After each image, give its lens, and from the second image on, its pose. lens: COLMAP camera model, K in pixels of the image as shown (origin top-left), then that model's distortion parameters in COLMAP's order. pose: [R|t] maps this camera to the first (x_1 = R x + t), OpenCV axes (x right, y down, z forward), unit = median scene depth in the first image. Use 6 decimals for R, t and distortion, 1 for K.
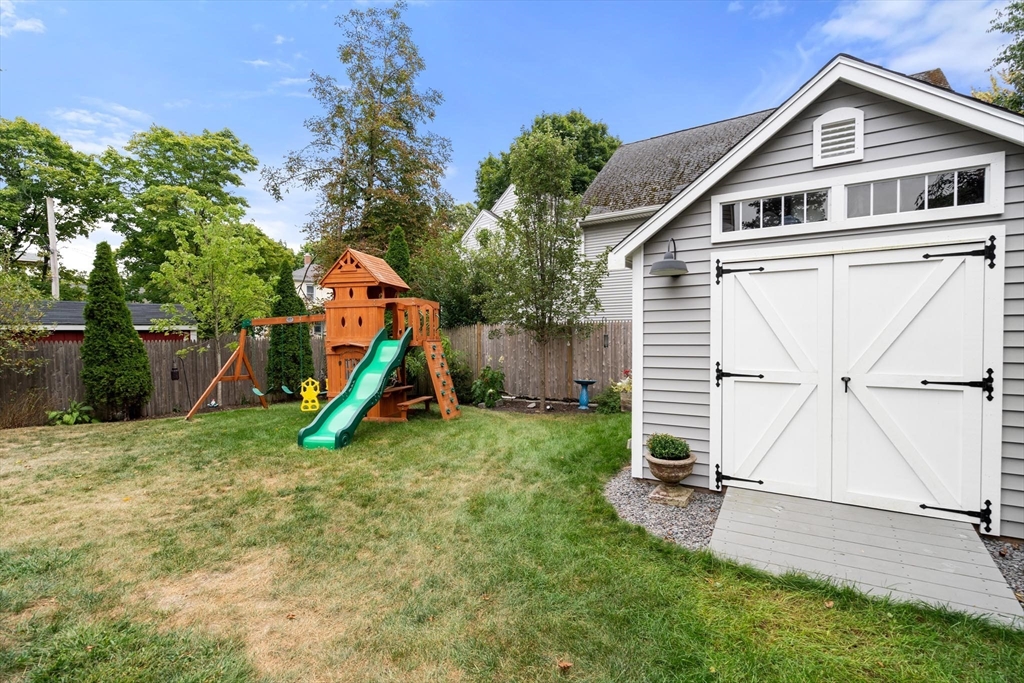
lens RADIAL K [[477.2, 0, 511.7], [0, 477.2, 344.9], [0, 0, 1]] dist [0.000309, 0.000460]
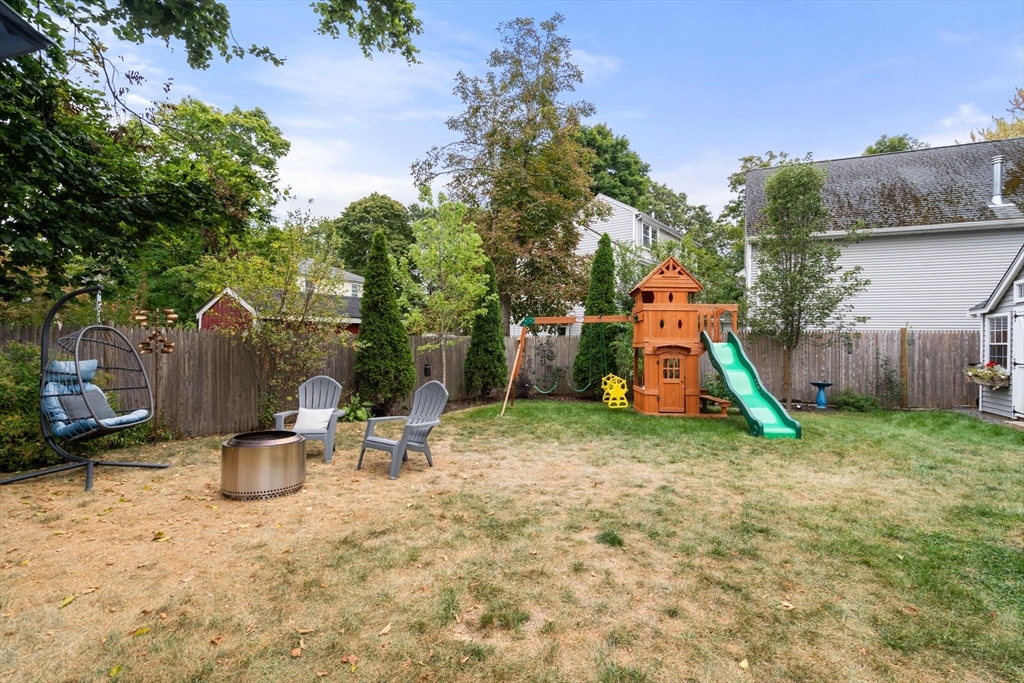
lens RADIAL K [[489.0, 0, 520.0], [0, 489.0, 334.2], [0, 0, 1]] dist [-0.001278, 0.000474]
pose [[0.986873, 0.030938, 0.158509, -0.747895], [-0.025784, 0.999073, -0.034473, 0.018160], [-0.159429, 0.029934, 0.986756, -0.023016]]
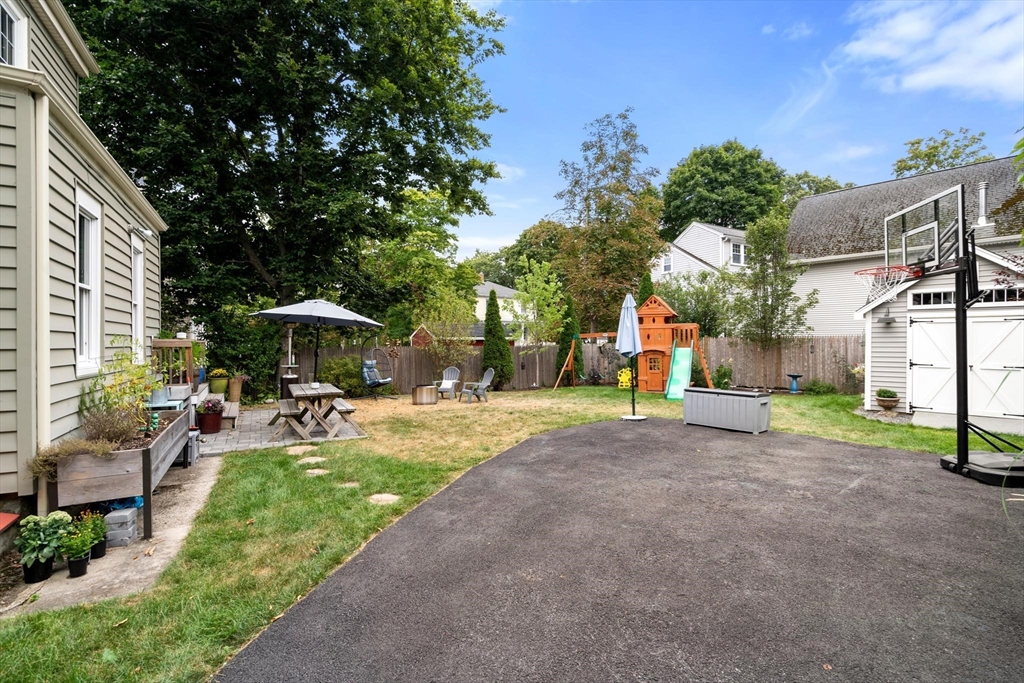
lens RADIAL K [[477.2, 0, 511.7], [0, 477.2, 344.9], [0, 0, 1]] dist [0.000309, 0.000460]
pose [[0.972907, 0.008109, -0.231053, -0.388789], [-0.010804, 0.999887, -0.010405, 0.004256], [0.230943, 0.012620, 0.972885, -0.725295]]
